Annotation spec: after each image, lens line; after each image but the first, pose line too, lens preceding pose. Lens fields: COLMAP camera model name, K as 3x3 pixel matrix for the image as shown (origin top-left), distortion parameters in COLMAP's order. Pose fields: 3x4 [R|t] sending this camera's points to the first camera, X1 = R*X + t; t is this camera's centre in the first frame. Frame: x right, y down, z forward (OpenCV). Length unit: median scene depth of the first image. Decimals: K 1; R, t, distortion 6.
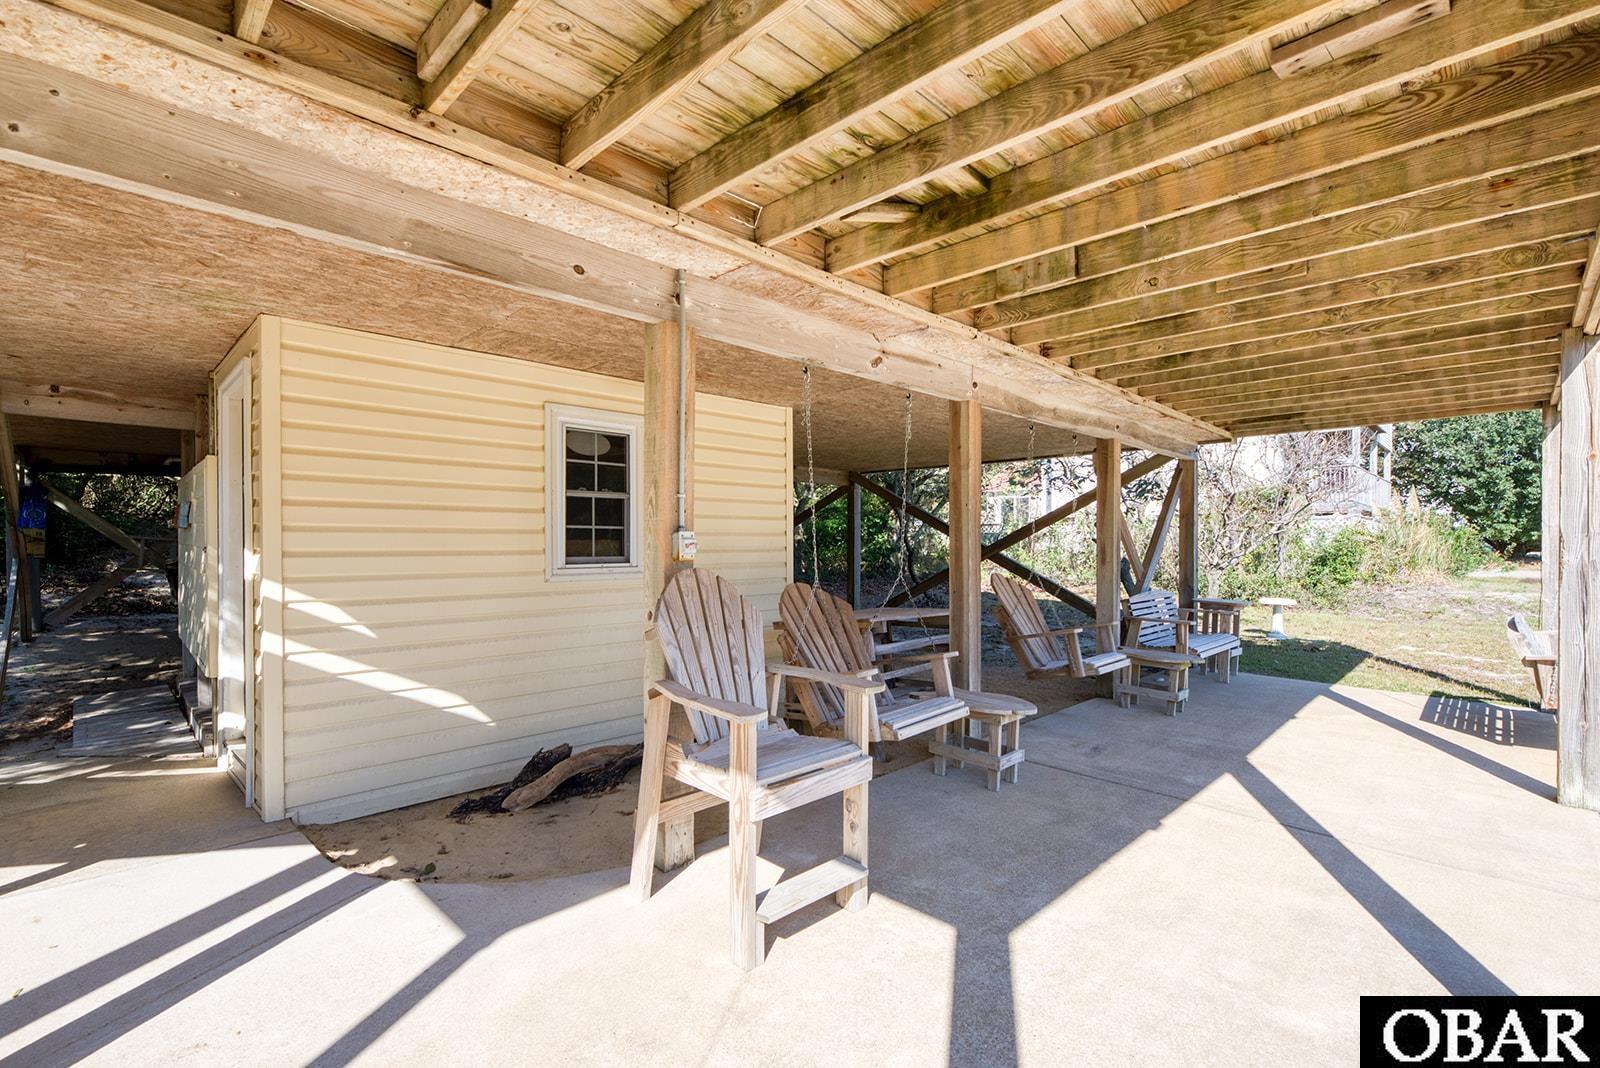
lens RADIAL K [[729.1, 0, 800.0], [0, 729.1, 534.0], [0, 0, 1]] dist [-0.000196, 0.000010]
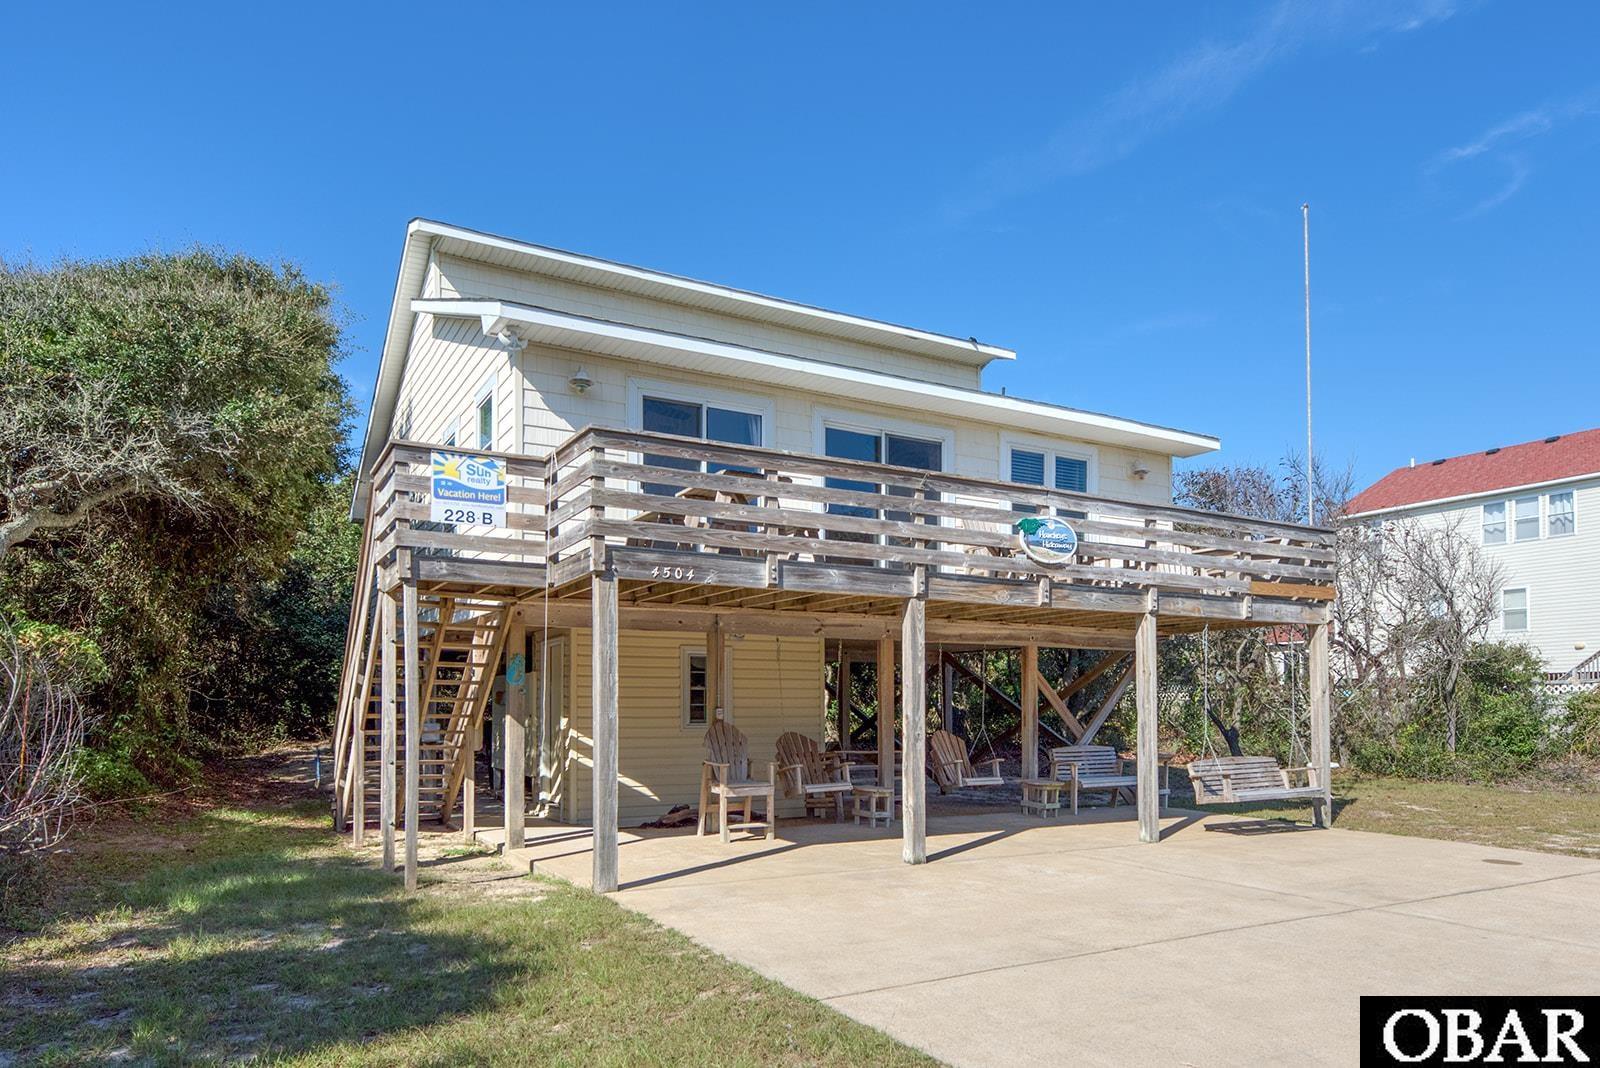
lens RADIAL K [[1010.3, 0, 800.0], [0, 1010.3, 534.0], [0, 0, 1]] dist [0.001635, -0.000083]
pose [[0.963867, -0.048109, -0.262005, 0.877722], [0.006013, 0.987235, -0.159156, -0.036060], [0.266317, 0.151830, 0.951852, -2.000418]]
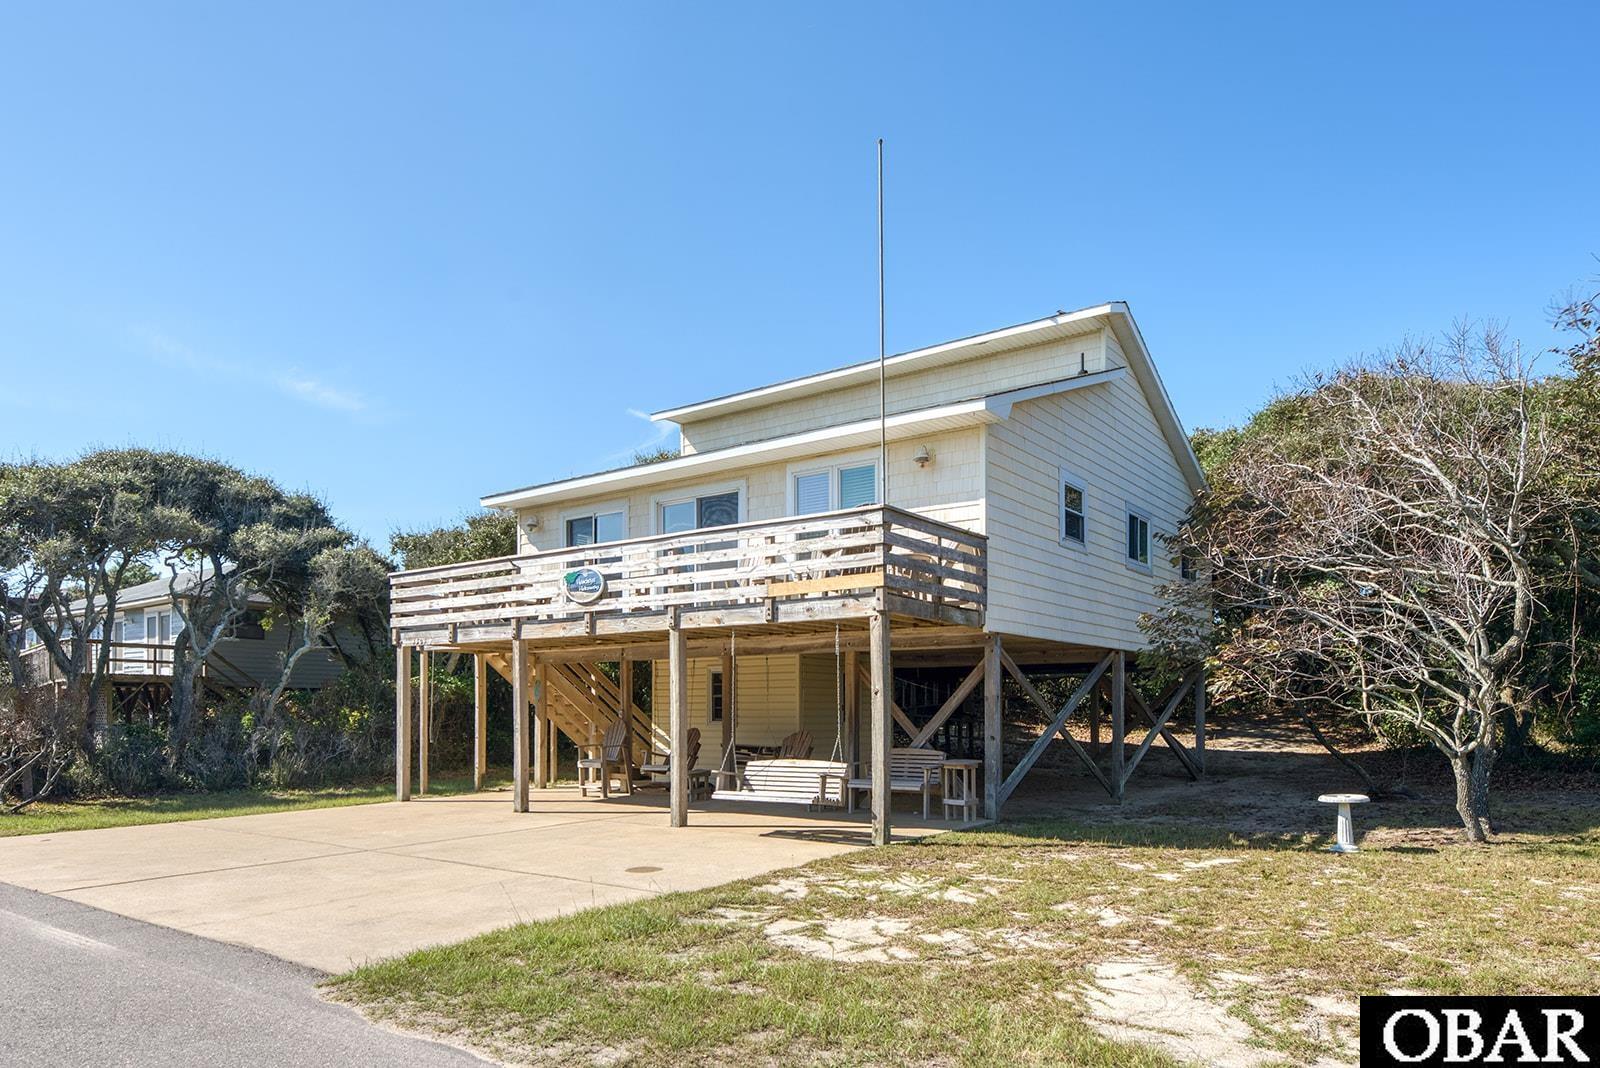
lens RADIAL K [[1002.2, 0, 800.0], [0, 1002.2, 534.0], [0, 0, 1]] dist [0.000847, 0.000027]
pose [[0.146805, -0.174134, -0.973717, 4.365402], [0.004501, 0.984490, -0.175382, 0.010789], [0.989155, 0.021364, 0.145312, 0.883904]]
